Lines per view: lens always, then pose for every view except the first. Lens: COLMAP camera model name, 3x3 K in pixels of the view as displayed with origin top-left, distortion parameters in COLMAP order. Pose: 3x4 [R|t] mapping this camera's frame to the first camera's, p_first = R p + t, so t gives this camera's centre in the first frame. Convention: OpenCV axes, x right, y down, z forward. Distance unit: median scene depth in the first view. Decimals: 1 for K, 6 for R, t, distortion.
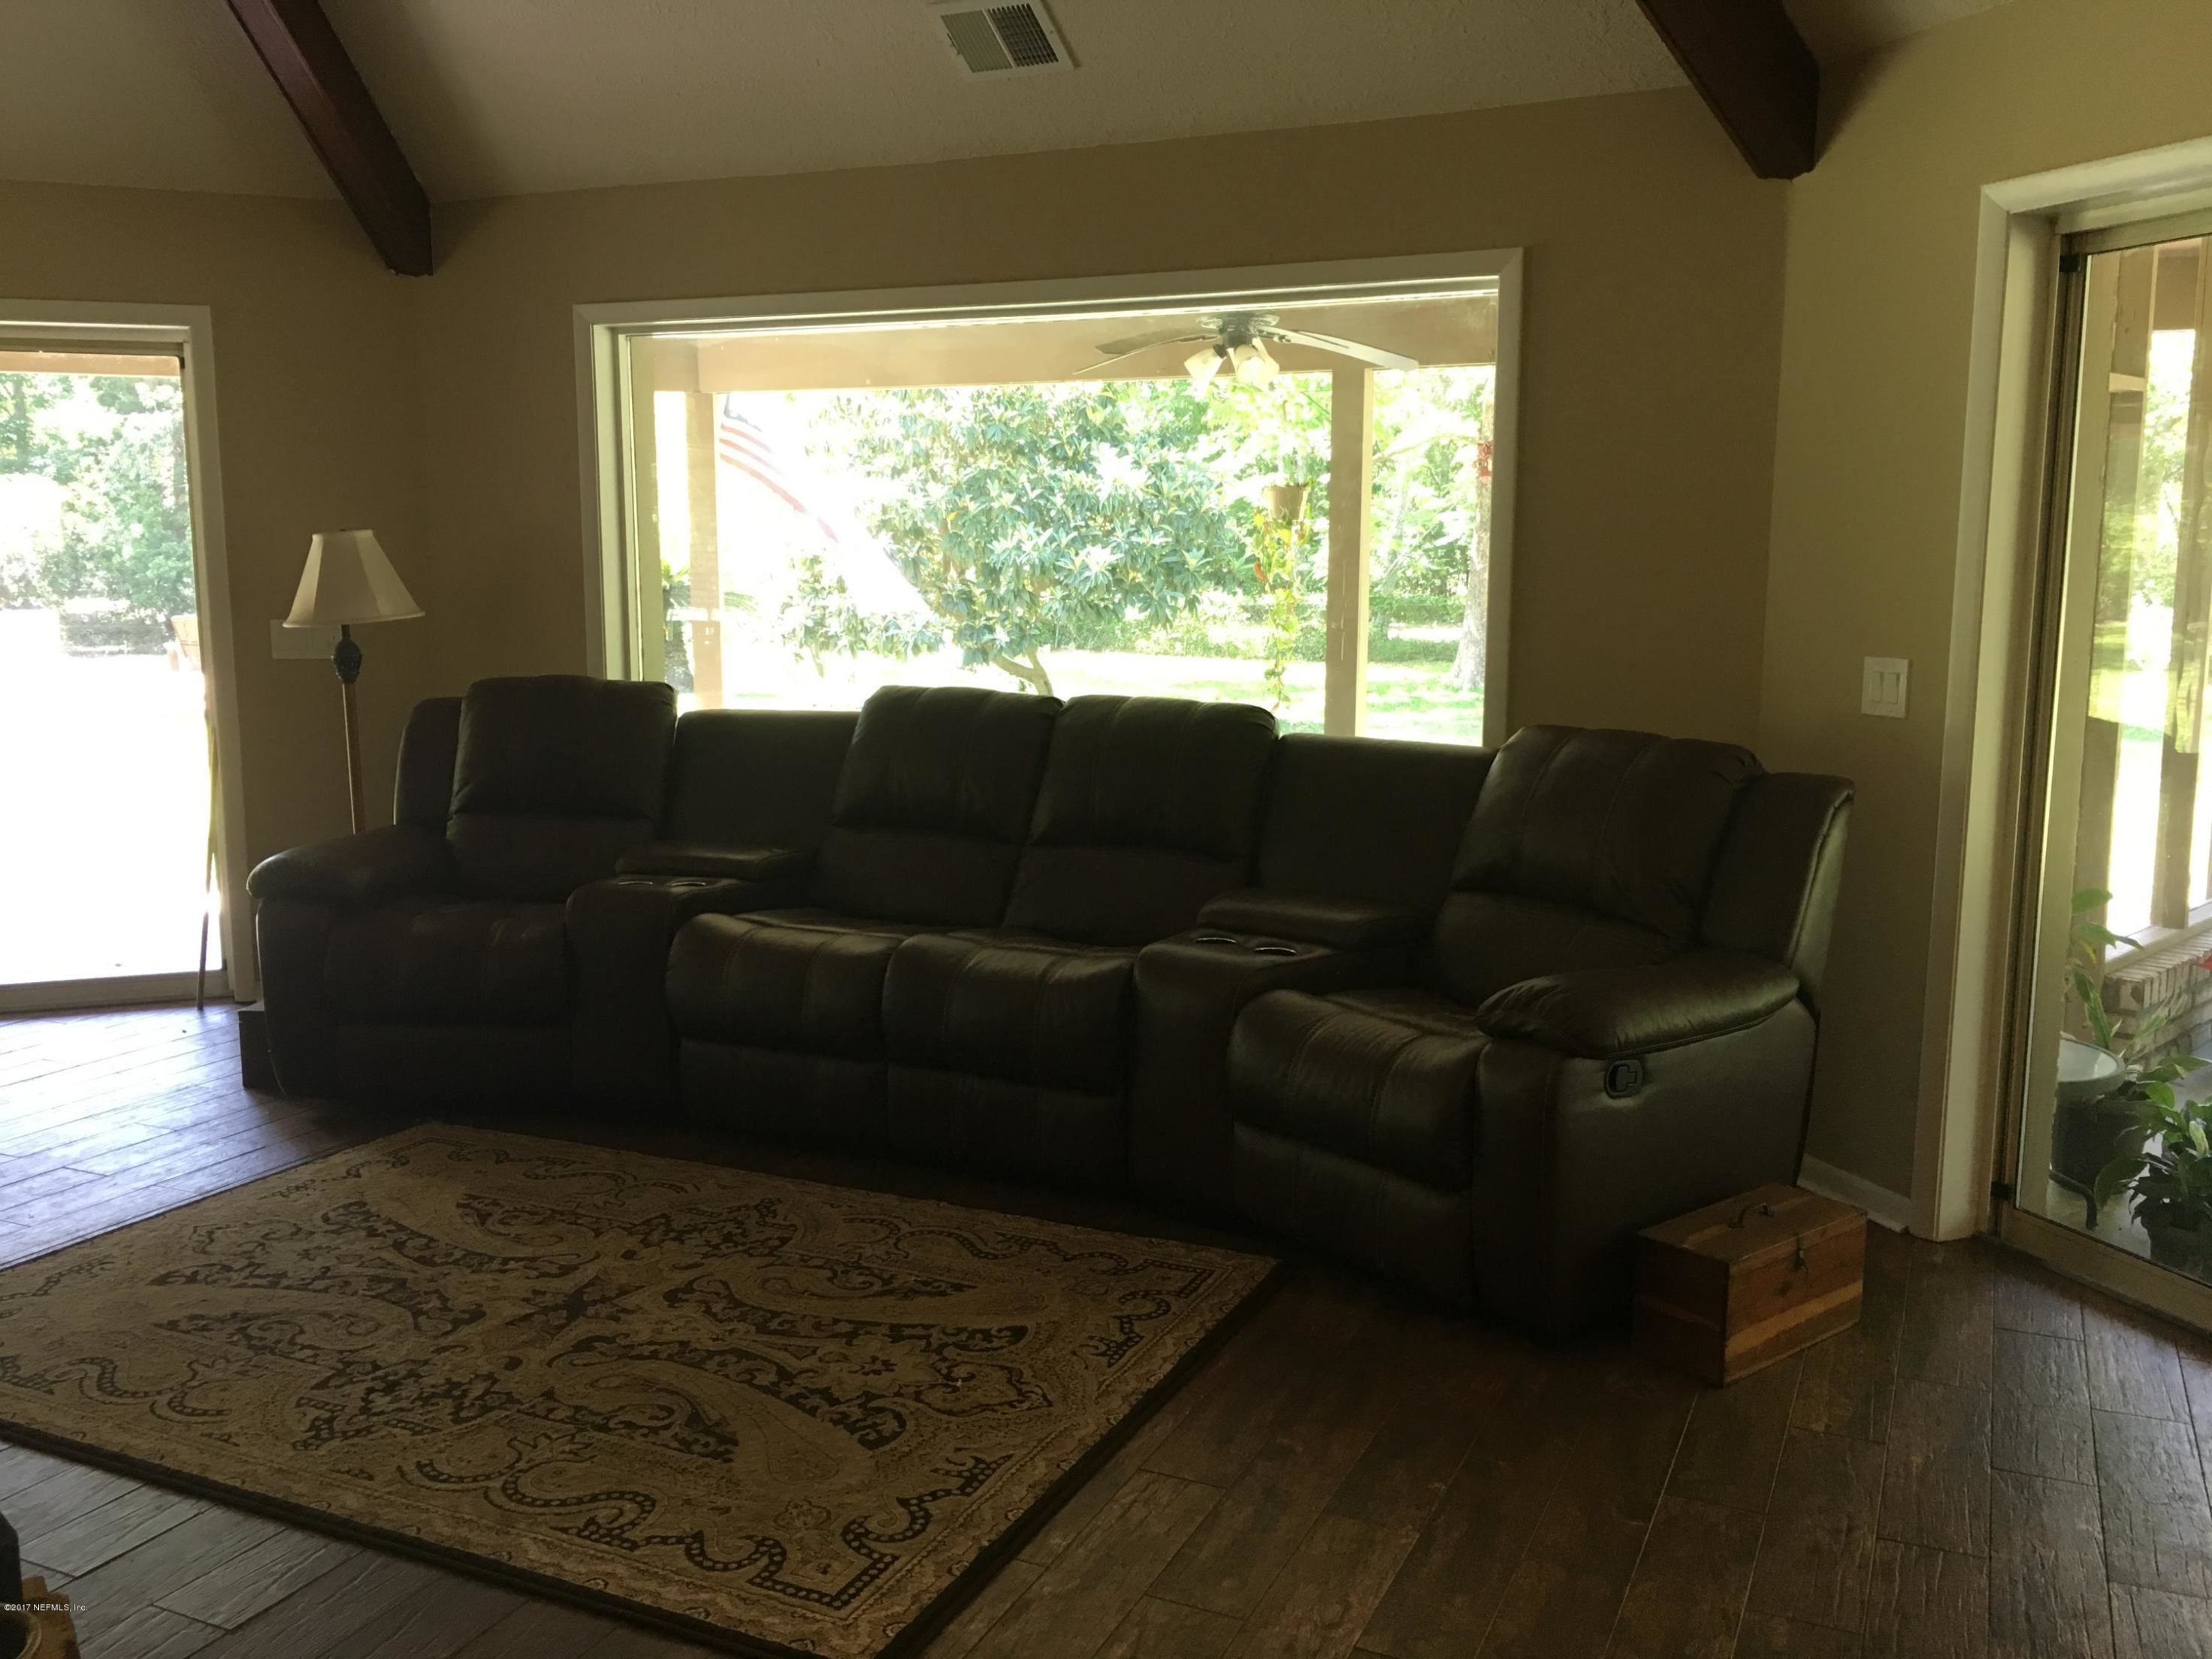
lens RADIAL K [[1891.2, 0, 1106.6], [0, 1891.2, 832.0], [0, 0, 1]] dist [0.035772, -0.006134]
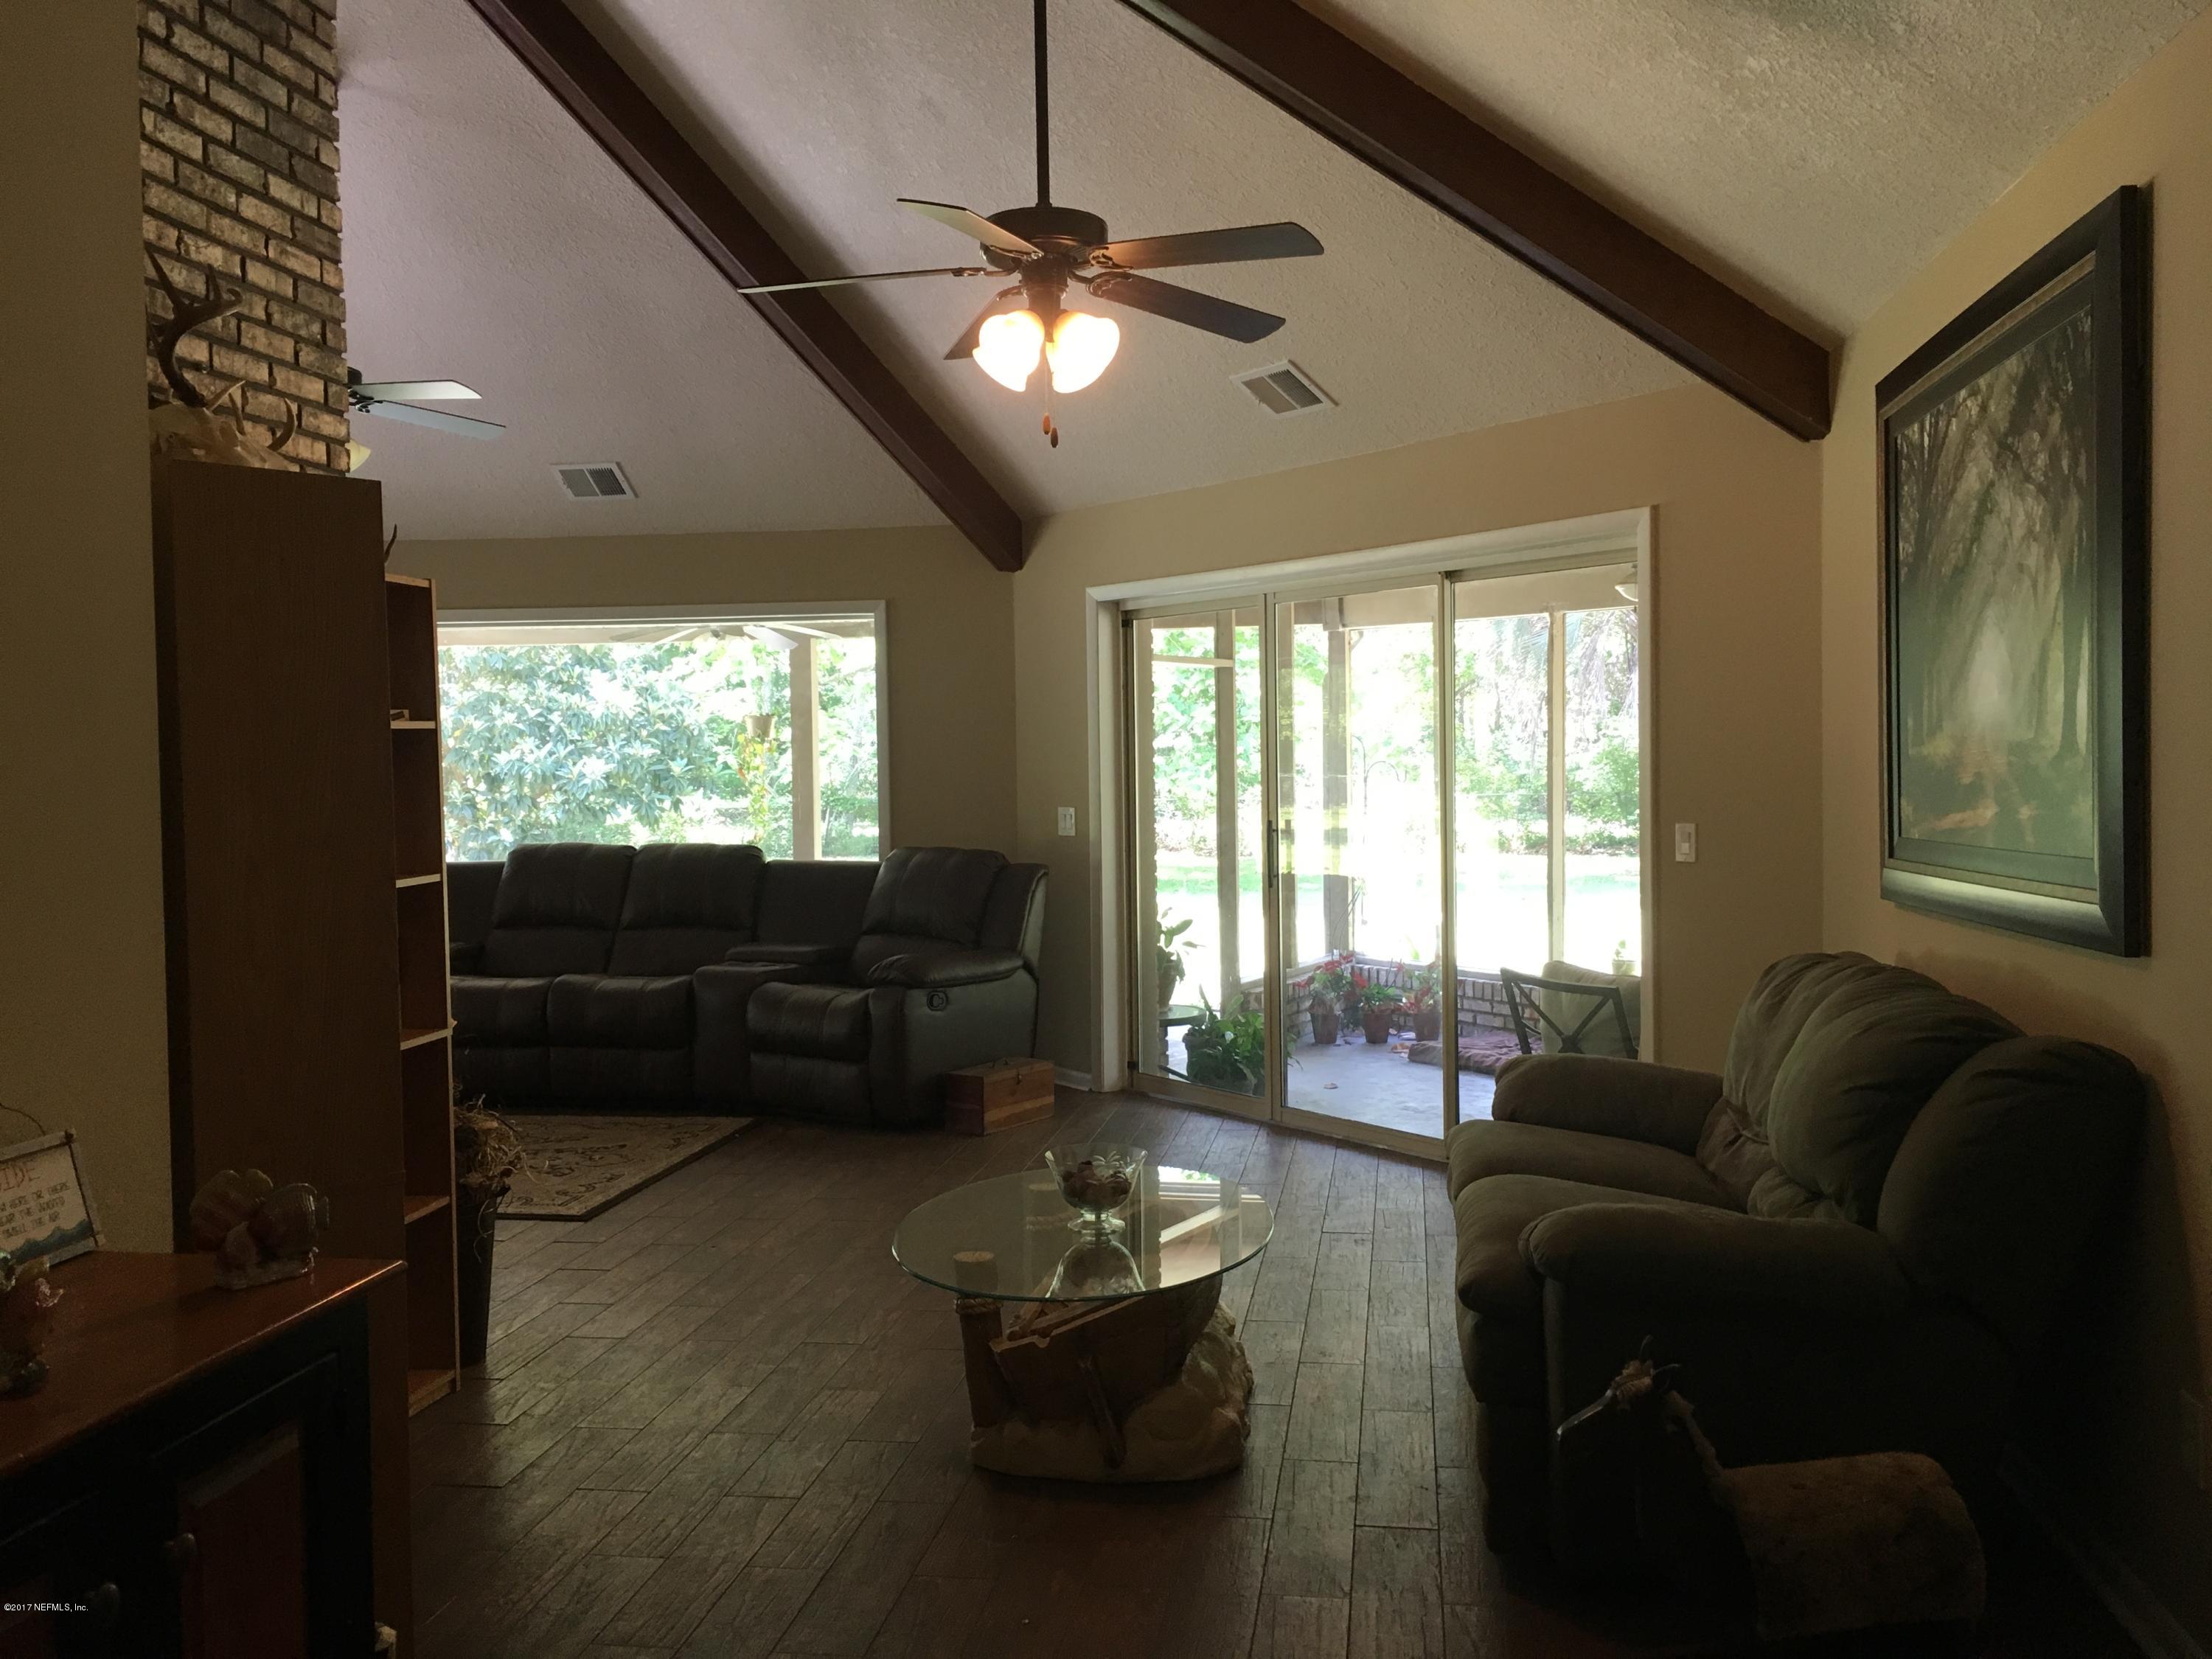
lens RADIAL K [[1891.2, 0, 1113.7], [0, 1891.2, 832.1], [0, 0, 1]] dist [0.035772, -0.006134]
pose [[0.960629, -0.026915, 0.276529, -0.020954], [0.056523, 0.993414, -0.099664, 0.028582], [-0.272026, 0.111370, 0.955824, -0.194072]]
